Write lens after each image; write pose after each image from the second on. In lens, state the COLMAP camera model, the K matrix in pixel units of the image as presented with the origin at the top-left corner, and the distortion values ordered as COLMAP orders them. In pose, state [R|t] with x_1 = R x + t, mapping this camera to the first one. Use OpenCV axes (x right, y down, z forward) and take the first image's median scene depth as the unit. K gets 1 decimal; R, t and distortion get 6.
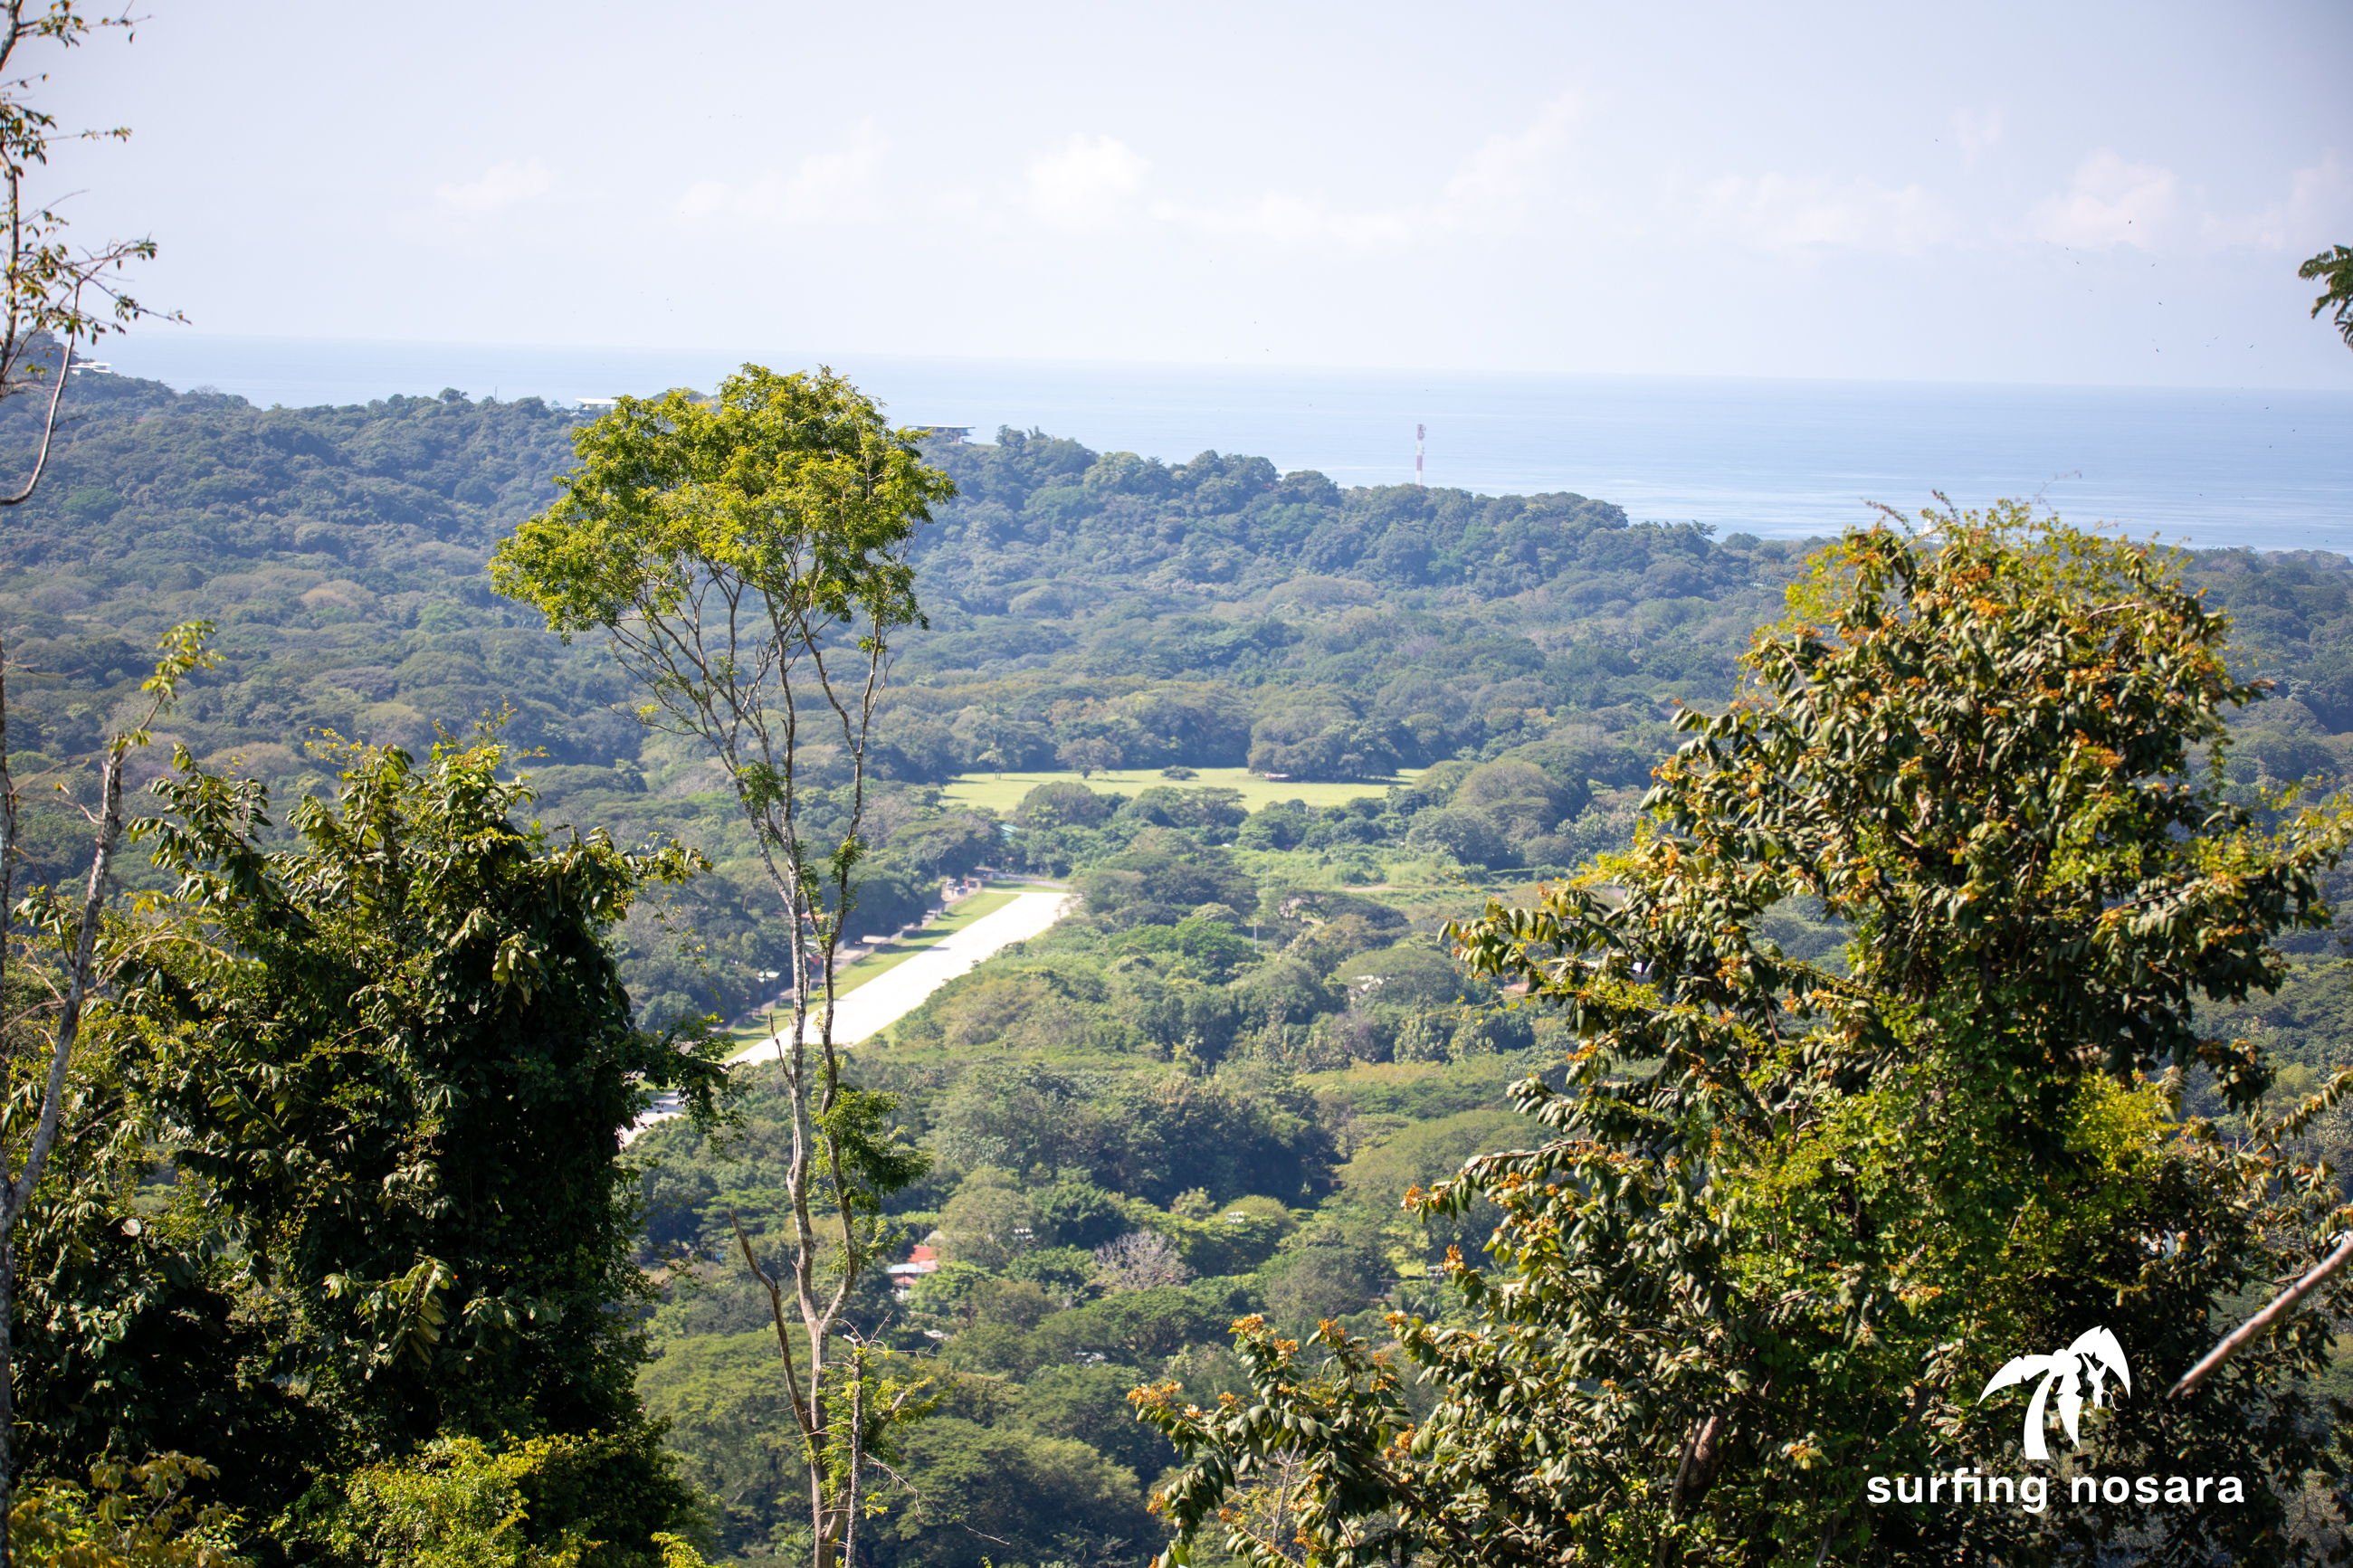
lens RADIAL K [[10112.1, 0, 1175.5], [0, 10112.1, 777.0], [0, 0, 1]] dist [0.713977, 0.000000]
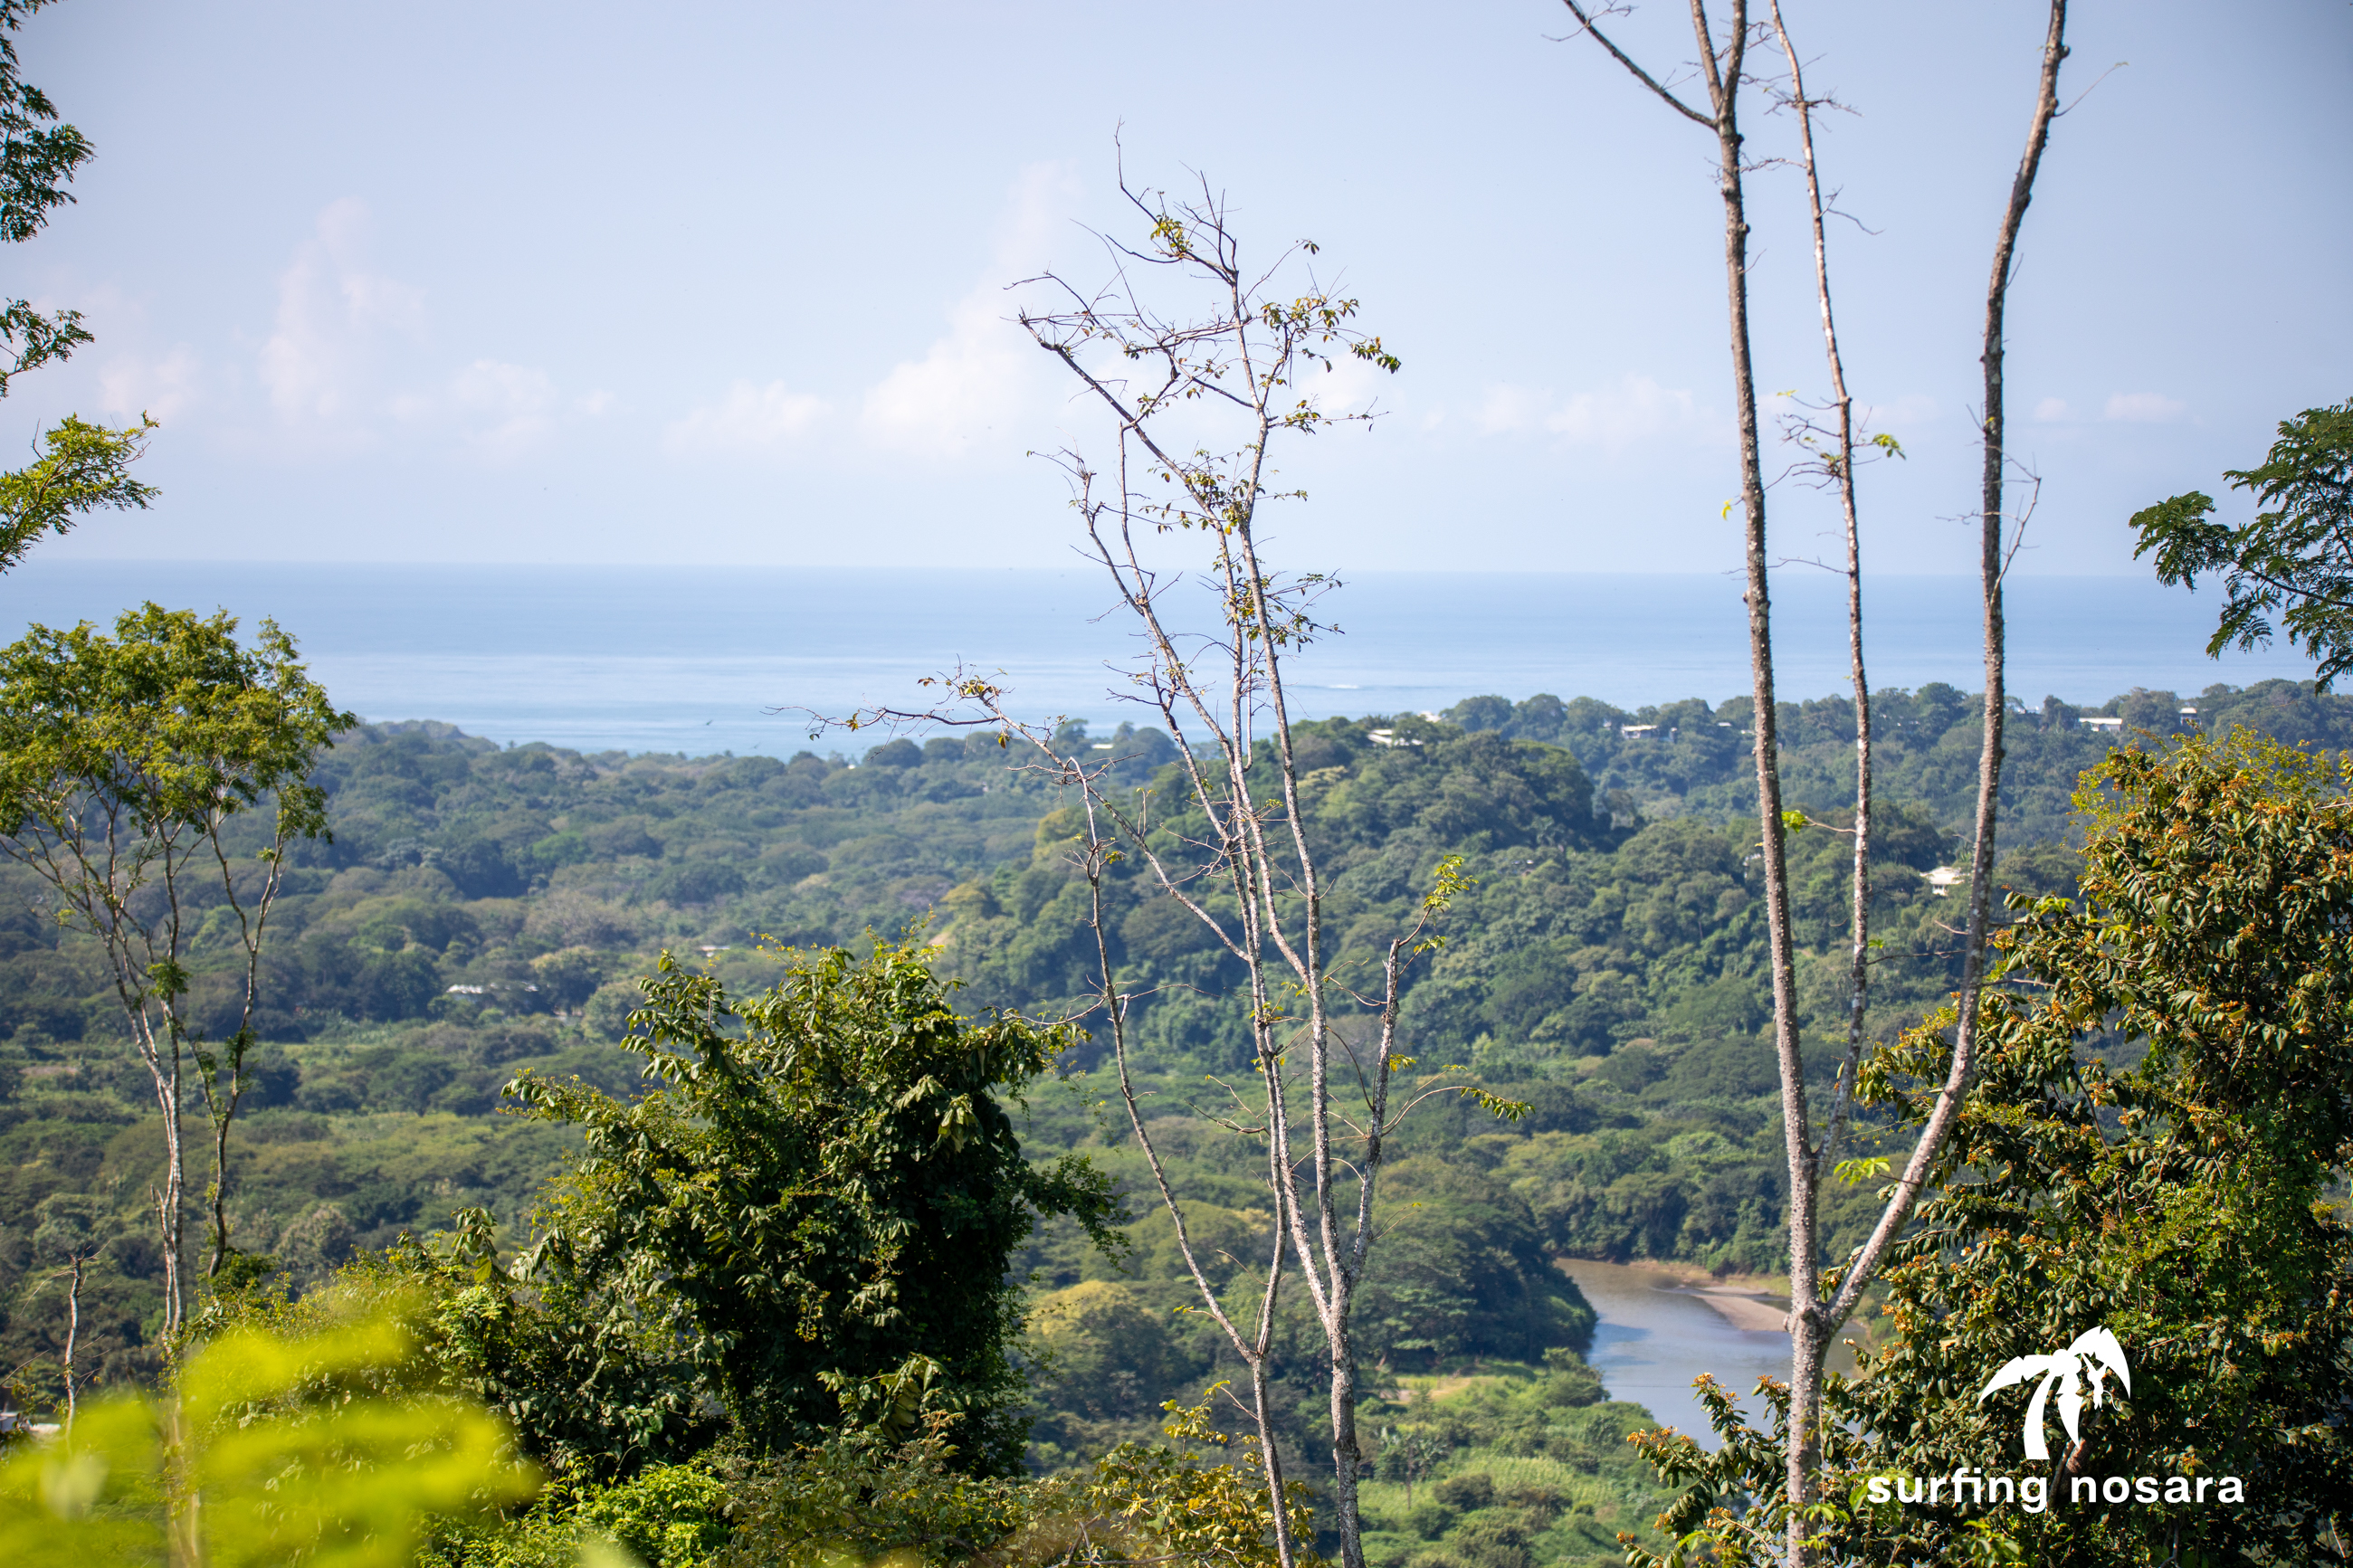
lens RADIAL K [[10112.1, 0, 1177.6], [0, 10112.1, 798.8], [0, 0, 1]] dist [0.713977, 0.000000]
pose [[0.981185, -0.023561, 0.191626, -0.275390], [0.026353, 0.999580, -0.012035, -0.005254], [-0.191262, 0.016859, 0.981394, -0.225776]]
